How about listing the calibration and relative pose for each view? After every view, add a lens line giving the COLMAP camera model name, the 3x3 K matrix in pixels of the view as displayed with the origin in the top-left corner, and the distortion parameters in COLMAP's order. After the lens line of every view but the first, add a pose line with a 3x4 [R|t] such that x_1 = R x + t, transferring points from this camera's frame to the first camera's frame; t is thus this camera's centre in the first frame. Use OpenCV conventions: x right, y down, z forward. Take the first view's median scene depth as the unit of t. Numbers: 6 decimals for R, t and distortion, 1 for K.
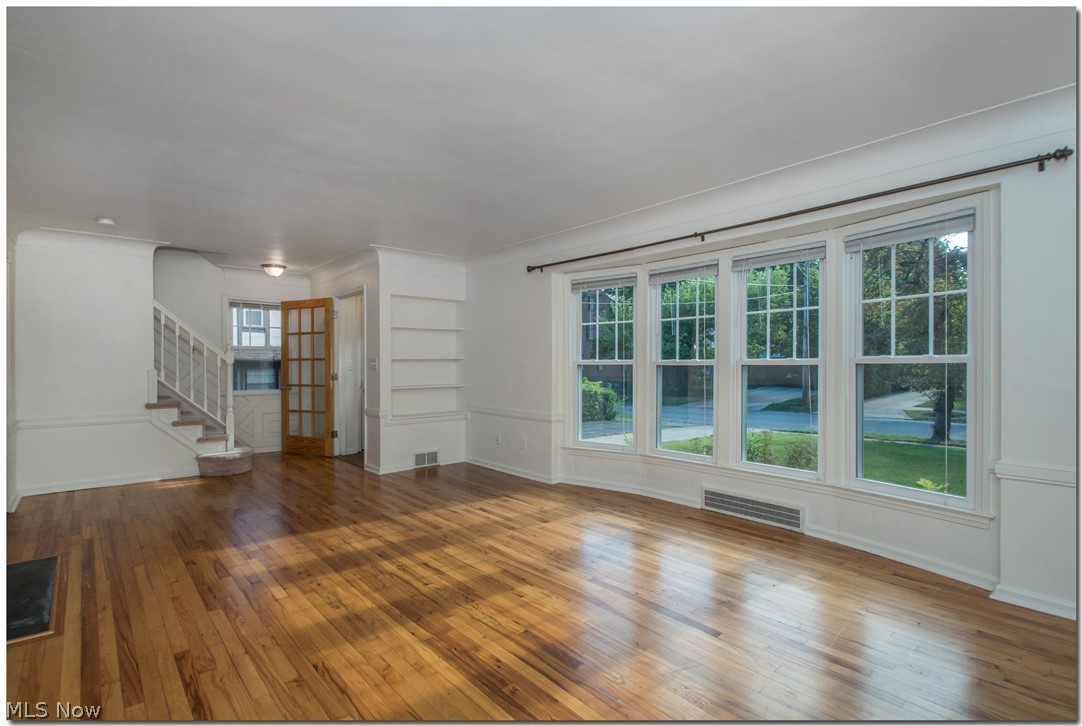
lens RADIAL K [[527.4, 0, 538.6], [0, 527.4, 364.8], [0, 0, 1]] dist [-0.002415, 0.000349]
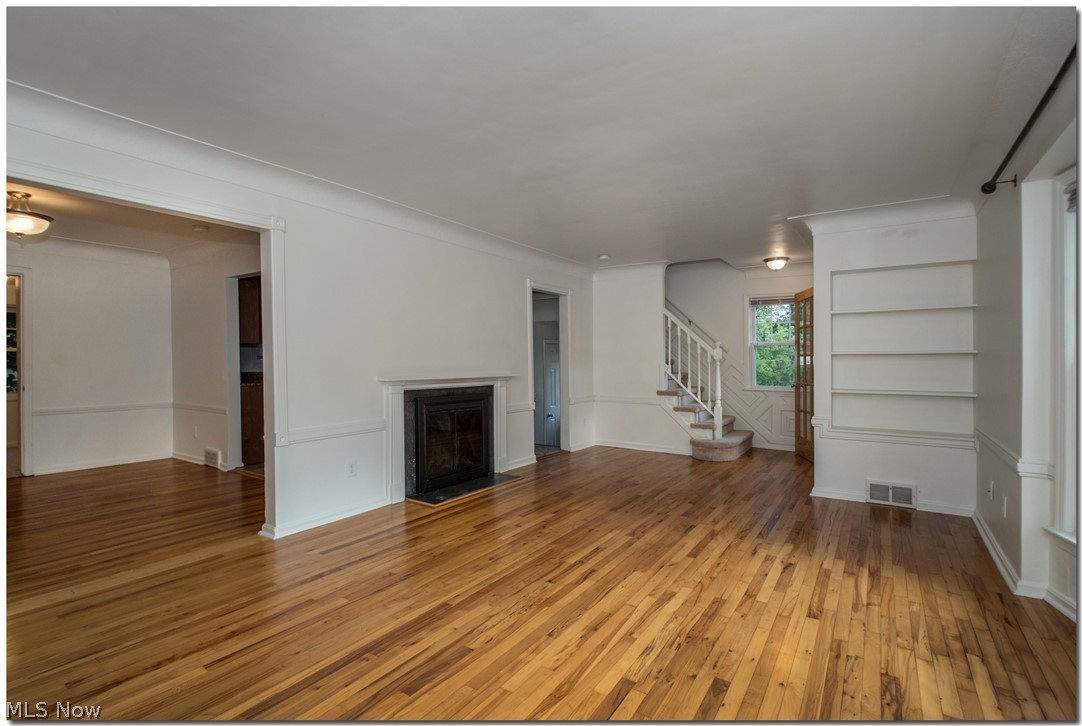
lens RADIAL K [[527.4, 0, 538.6], [0, 527.4, 364.8], [0, 0, 1]] dist [-0.002415, 0.000349]
pose [[0.223018, 0.012680, -0.974732, 0.519252], [-0.007484, 0.999908, 0.011295, -0.000636], [0.974786, 0.004776, 0.223092, 0.529319]]
